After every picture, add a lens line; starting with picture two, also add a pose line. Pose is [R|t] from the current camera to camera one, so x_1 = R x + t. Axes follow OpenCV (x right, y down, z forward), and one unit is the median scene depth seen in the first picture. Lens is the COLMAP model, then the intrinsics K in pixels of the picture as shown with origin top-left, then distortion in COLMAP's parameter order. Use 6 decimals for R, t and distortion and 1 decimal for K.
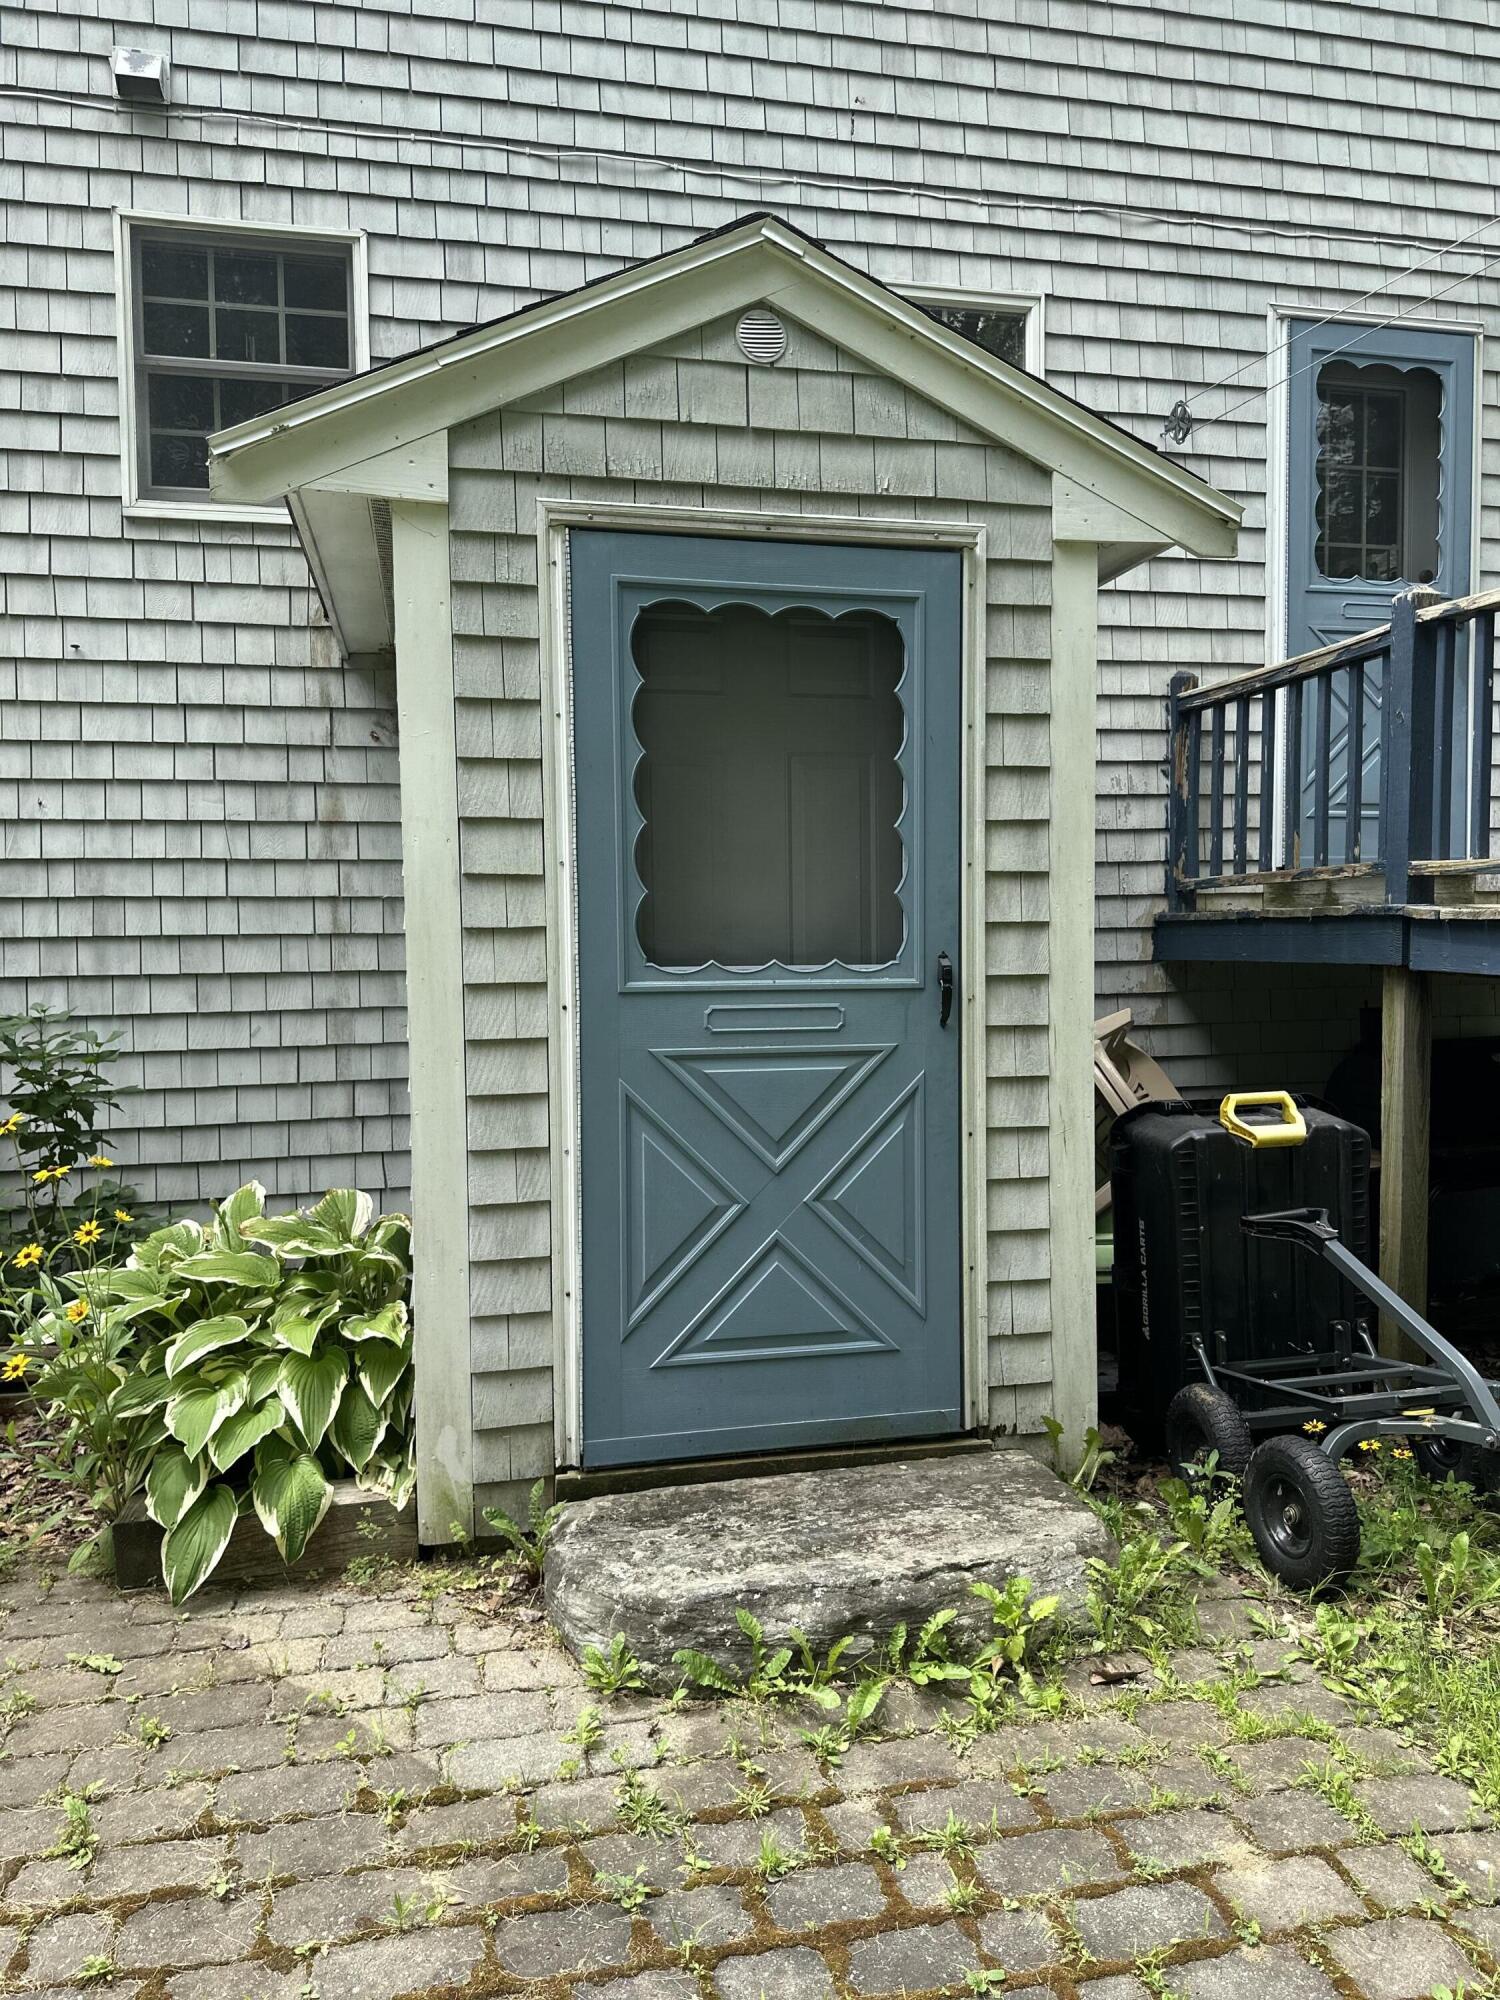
lens RADIAL K [[1414.9, 0, 751.2], [0, 1414.9, 1005.5], [0, 0, 1]] dist [0.044638, -0.050231]
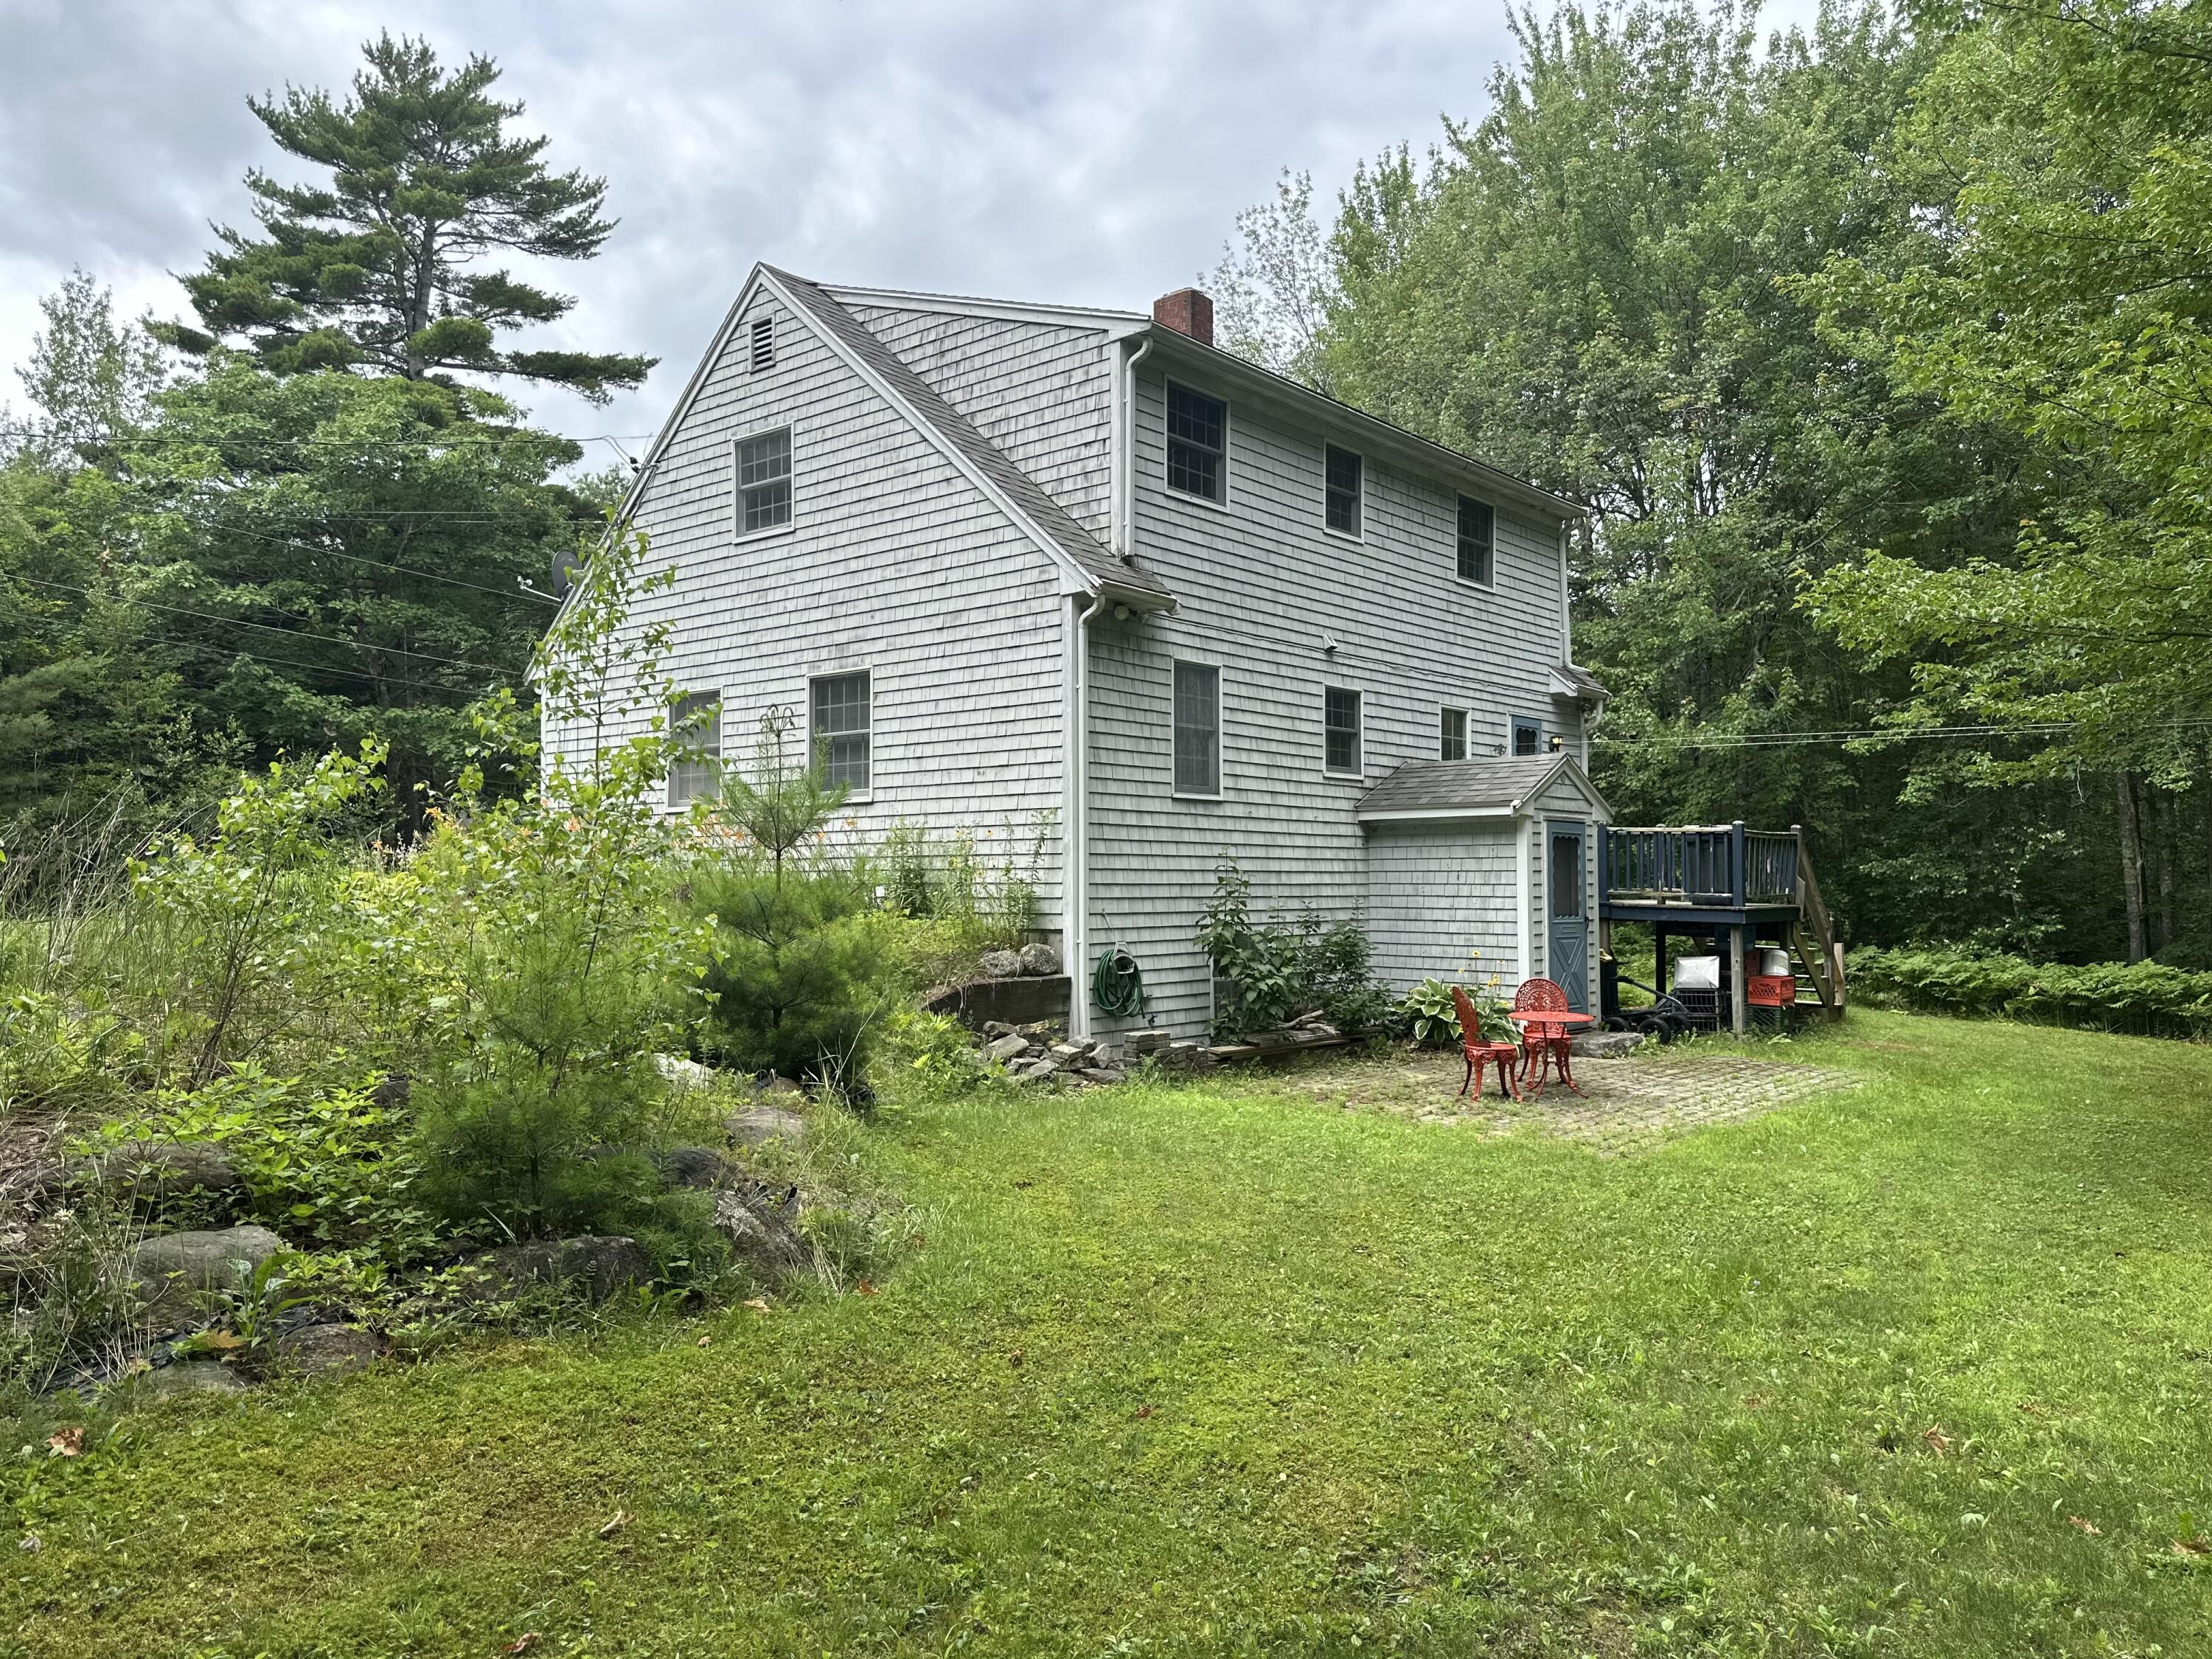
lens RADIAL K [[1564.9, 0, 1100.8], [0, 1564.9, 851.4], [0, 0, 1]] dist [0.044638, -0.050231]
pose [[0.809454, 0.025195, 0.586643, -2.877065], [0.023333, 0.996910, -0.075010, 0.072296], [-0.586720, 0.074405, 0.806364, -1.501282]]
